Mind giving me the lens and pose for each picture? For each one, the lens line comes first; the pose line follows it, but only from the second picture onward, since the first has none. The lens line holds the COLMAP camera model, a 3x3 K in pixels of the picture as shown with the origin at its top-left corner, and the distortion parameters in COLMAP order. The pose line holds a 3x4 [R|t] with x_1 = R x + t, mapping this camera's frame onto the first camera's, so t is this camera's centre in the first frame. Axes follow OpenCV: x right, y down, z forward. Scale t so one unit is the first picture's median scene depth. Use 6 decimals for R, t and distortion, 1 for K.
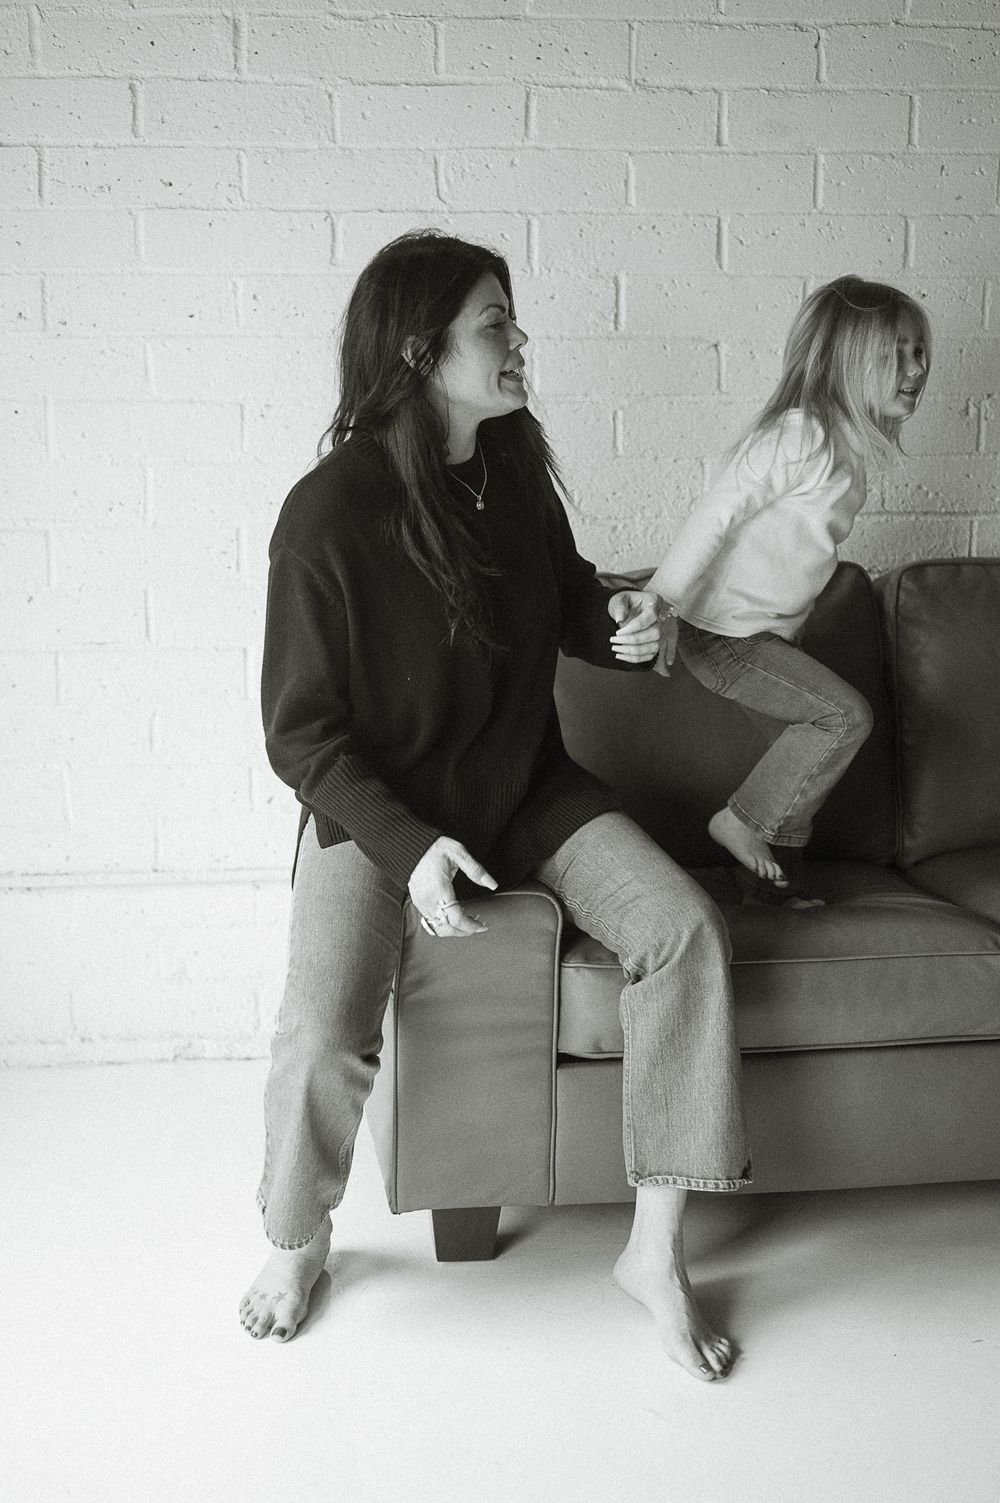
lens RADIAL K [[2151.3, 0, 464.1], [0, 2151.3, 729.4], [0, 0, 1]] dist [-0.013795, 0.000000]
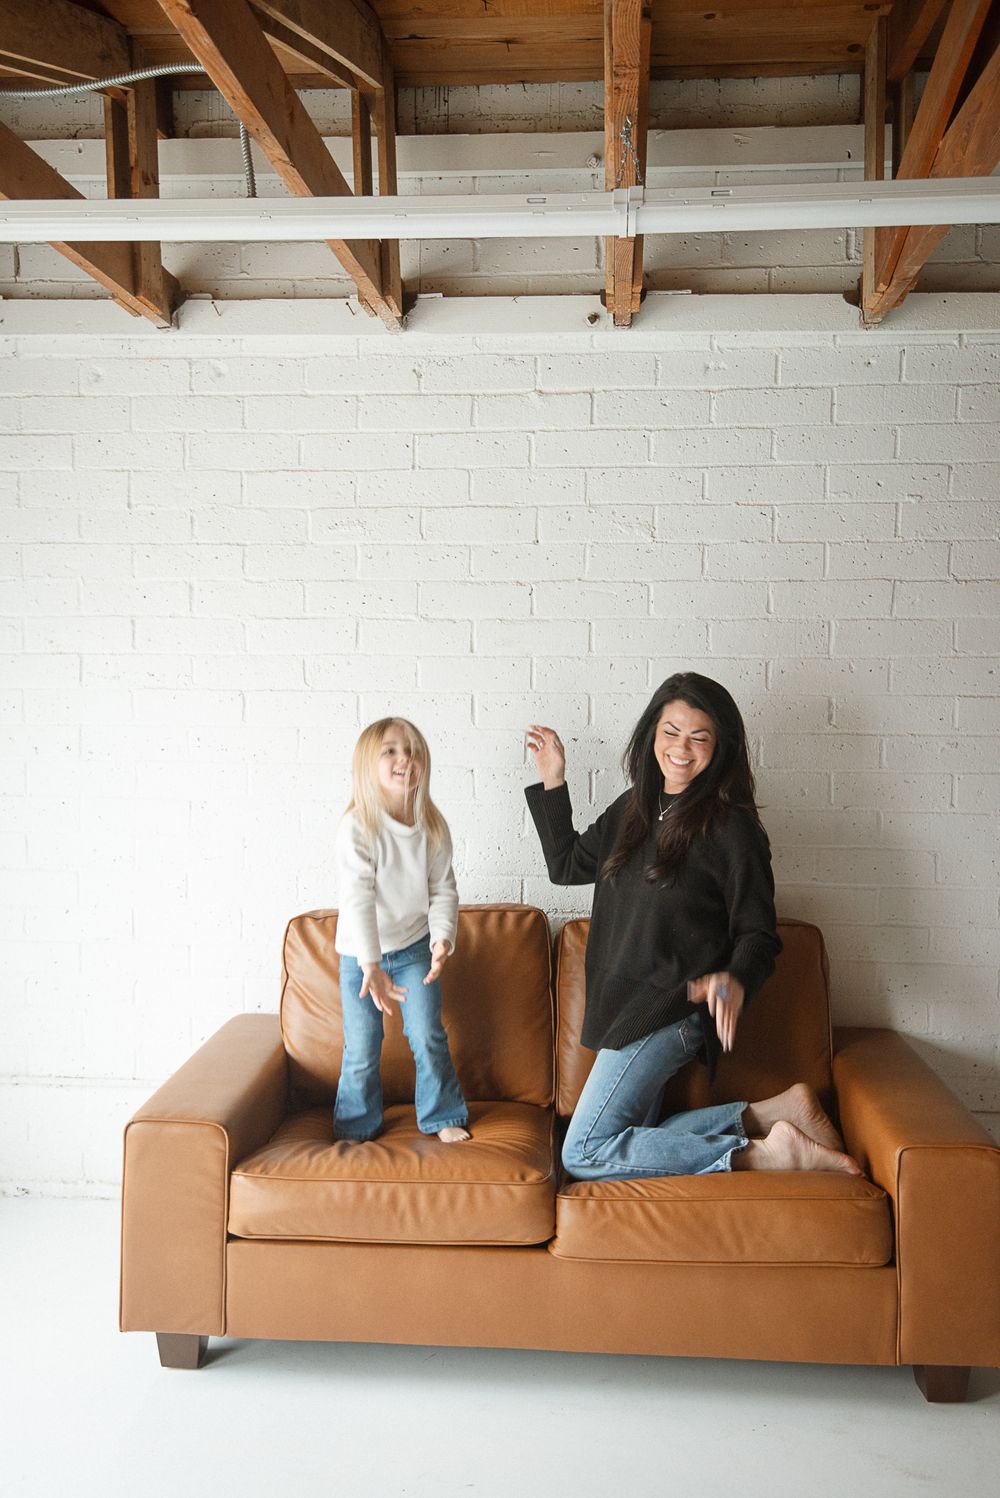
lens RADIAL K [[1229.7, 0, 514.9], [0, 1229.7, 741.4], [0, 0, 1]] dist [0.056955, -0.004744]
pose [[0.977981, 0.013817, -0.208238, 0.354814], [-0.047880, 0.986046, -0.159441, -0.054240], [0.203130, 0.165901, 0.964995, 0.100446]]
